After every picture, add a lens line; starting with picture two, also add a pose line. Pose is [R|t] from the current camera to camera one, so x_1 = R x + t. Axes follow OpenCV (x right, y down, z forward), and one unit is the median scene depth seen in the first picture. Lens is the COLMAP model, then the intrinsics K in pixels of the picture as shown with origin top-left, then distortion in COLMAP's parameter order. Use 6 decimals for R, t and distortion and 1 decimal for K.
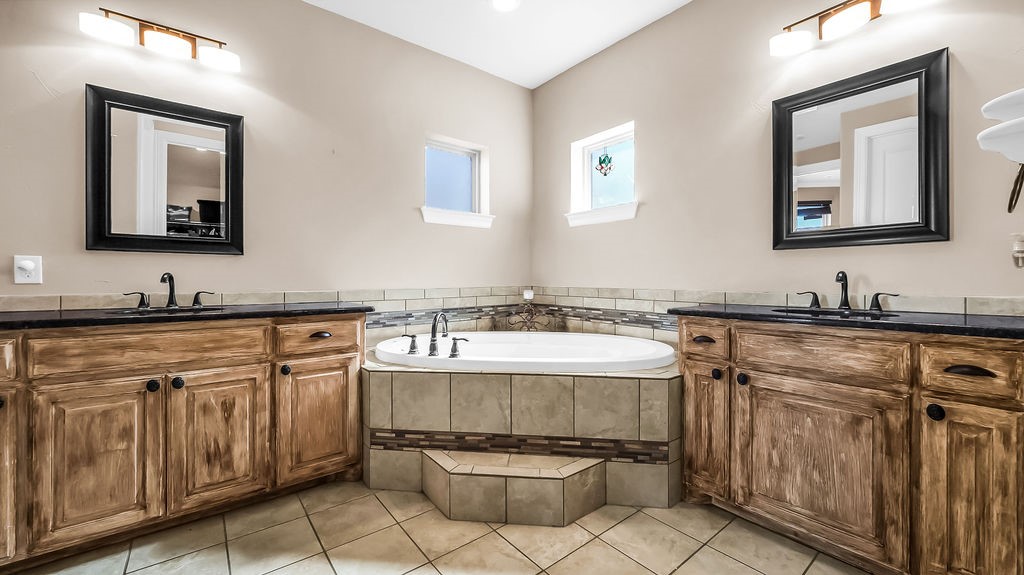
lens RADIAL K [[393.8, 0, 503.8], [0, 393.8, 283.7], [0, 0, 1]] dist [-0.007686, -0.000865]
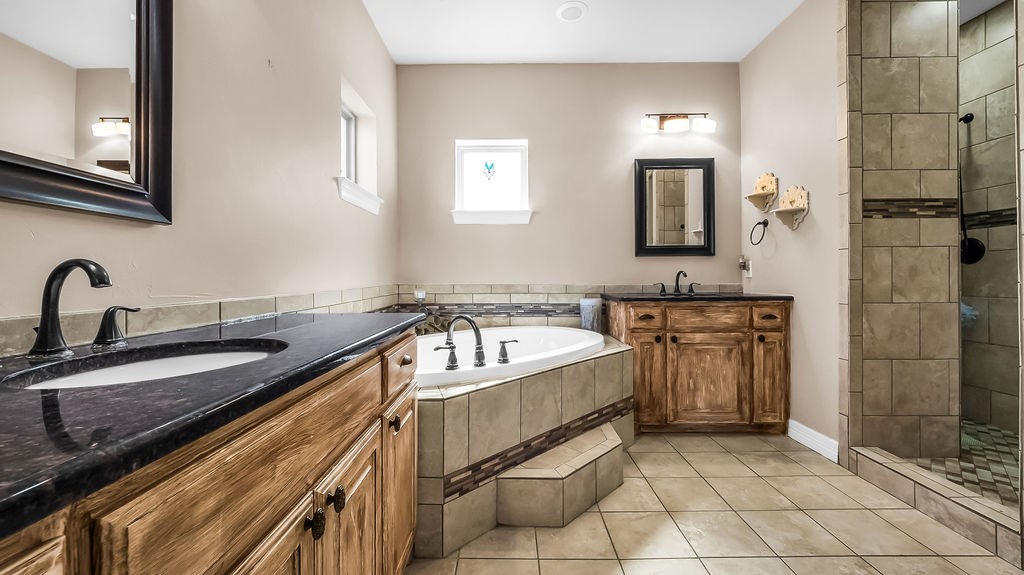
lens RADIAL K [[393.8, 0, 505.0], [0, 393.8, 278.8], [0, 0, 1]] dist [-0.007686, -0.000865]
pose [[0.634944, -0.006398, 0.772531, -0.912893], [0.013286, 0.999908, -0.002639, -0.002226], [-0.772444, 0.011940, 0.634971, 0.473164]]
